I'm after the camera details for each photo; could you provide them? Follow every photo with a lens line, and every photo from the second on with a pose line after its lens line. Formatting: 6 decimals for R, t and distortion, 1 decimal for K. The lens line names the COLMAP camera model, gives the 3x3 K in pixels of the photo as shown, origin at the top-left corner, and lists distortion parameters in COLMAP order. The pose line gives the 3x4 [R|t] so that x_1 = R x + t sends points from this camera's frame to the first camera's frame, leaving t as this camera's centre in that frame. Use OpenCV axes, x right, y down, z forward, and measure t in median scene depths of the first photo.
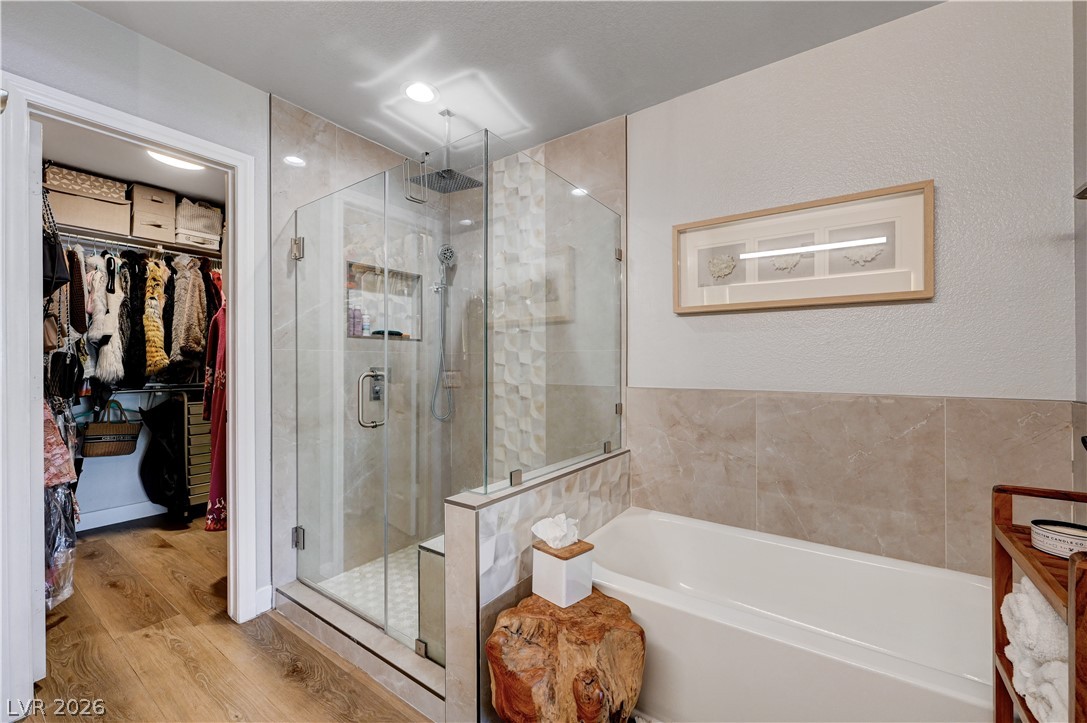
lens RADIAL K [[431.0, 0, 549.3], [0, 431.0, 363.2], [0, 0, 1]] dist [-0.003066, 0.000618]
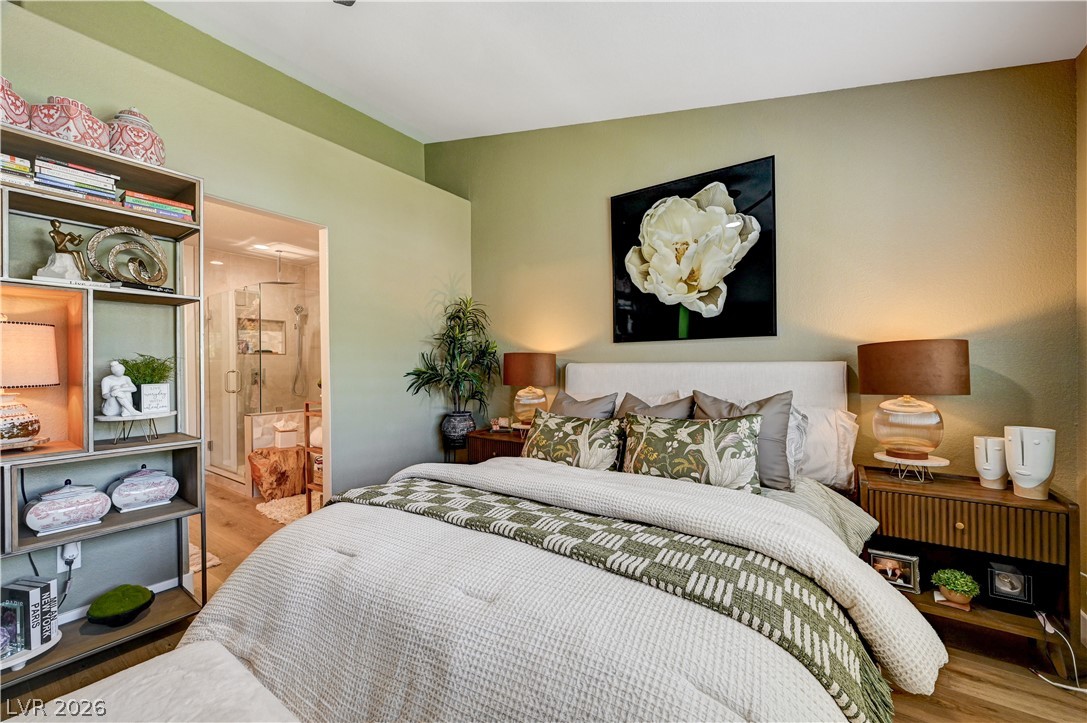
lens RADIAL K [[431.0, 0, 552.9], [0, 431.0, 363.3], [0, 0, 1]] dist [-0.003066, 0.000618]
pose [[0.999973, -0.003509, 0.006421, 0.840092], [0.003549, 0.999975, -0.006169, 0.001844], [-0.006399, 0.006192, 0.999960, -0.878494]]
